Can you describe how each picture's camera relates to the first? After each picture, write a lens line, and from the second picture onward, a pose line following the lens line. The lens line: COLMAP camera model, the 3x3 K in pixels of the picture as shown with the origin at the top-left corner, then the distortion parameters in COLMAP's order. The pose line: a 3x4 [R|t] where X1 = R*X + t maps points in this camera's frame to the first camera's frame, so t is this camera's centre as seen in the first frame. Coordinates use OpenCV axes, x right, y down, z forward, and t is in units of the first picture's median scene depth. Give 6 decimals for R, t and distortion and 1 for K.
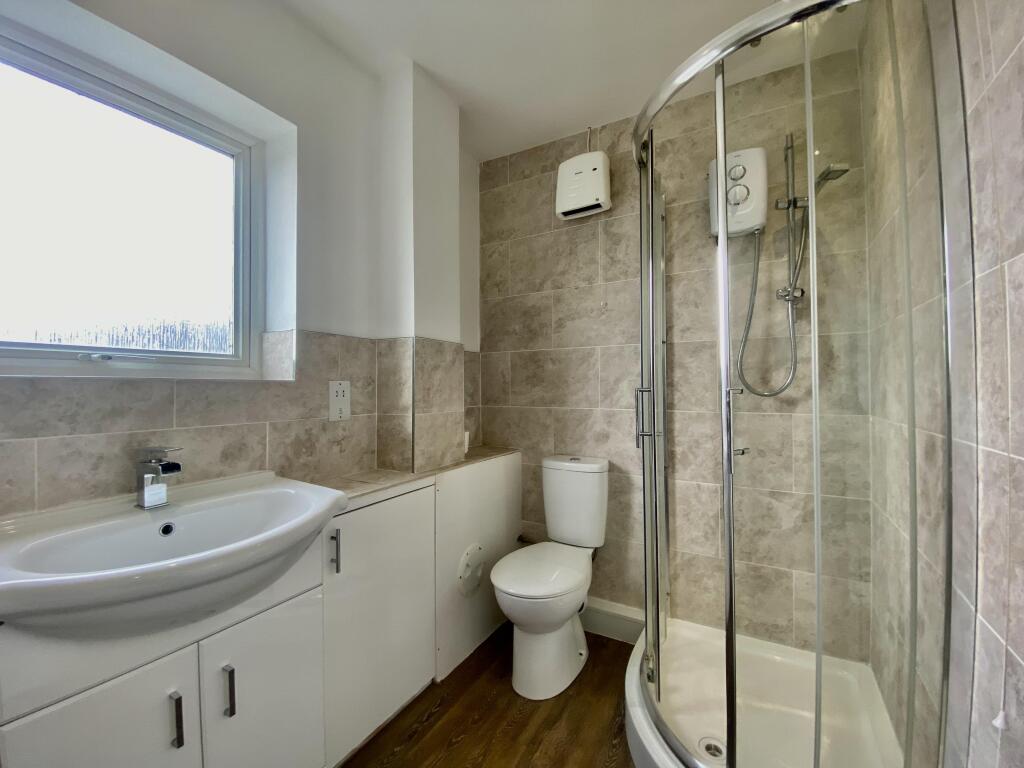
lens RADIAL K [[408.2, 0, 505.6], [0, 408.2, 382.6], [0, 0, 1]] dist [0.001279, -0.000260]
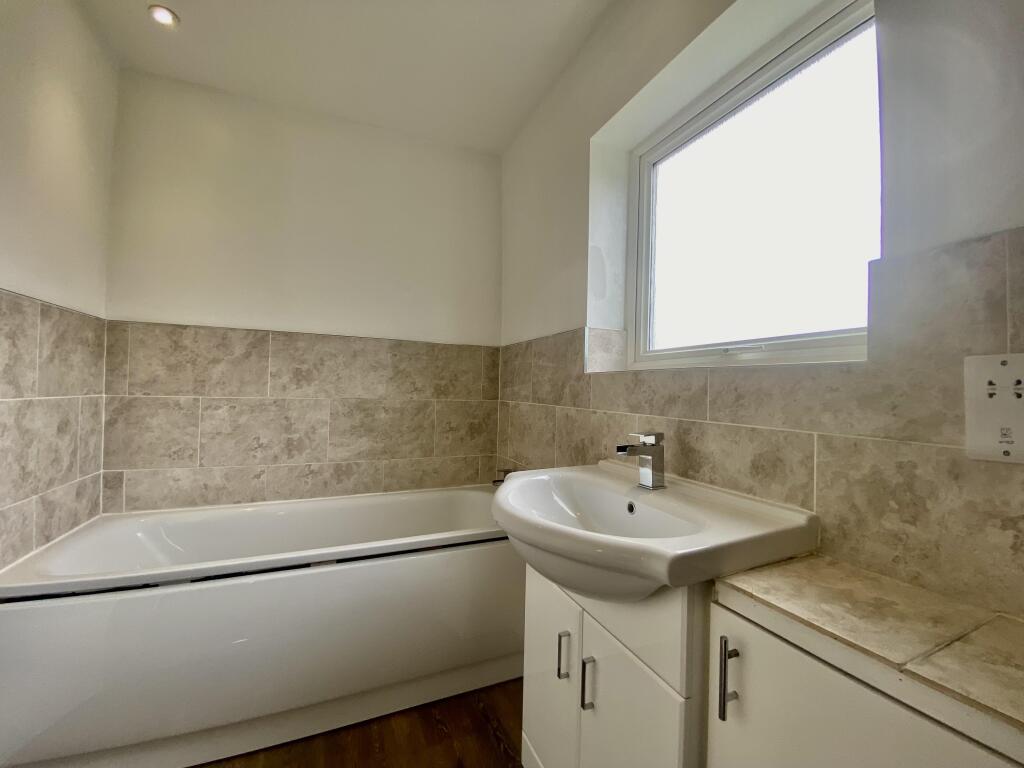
lens RADIAL K [[408.2, 0, 505.6], [0, 408.2, 382.6], [0, 0, 1]] dist [0.001279, -0.000260]
pose [[-0.580500, -0.019458, -0.814028, 0.184248], [-0.010248, 0.999810, -0.016591, 0.039336], [0.814196, -0.001288, -0.580589, 1.029304]]
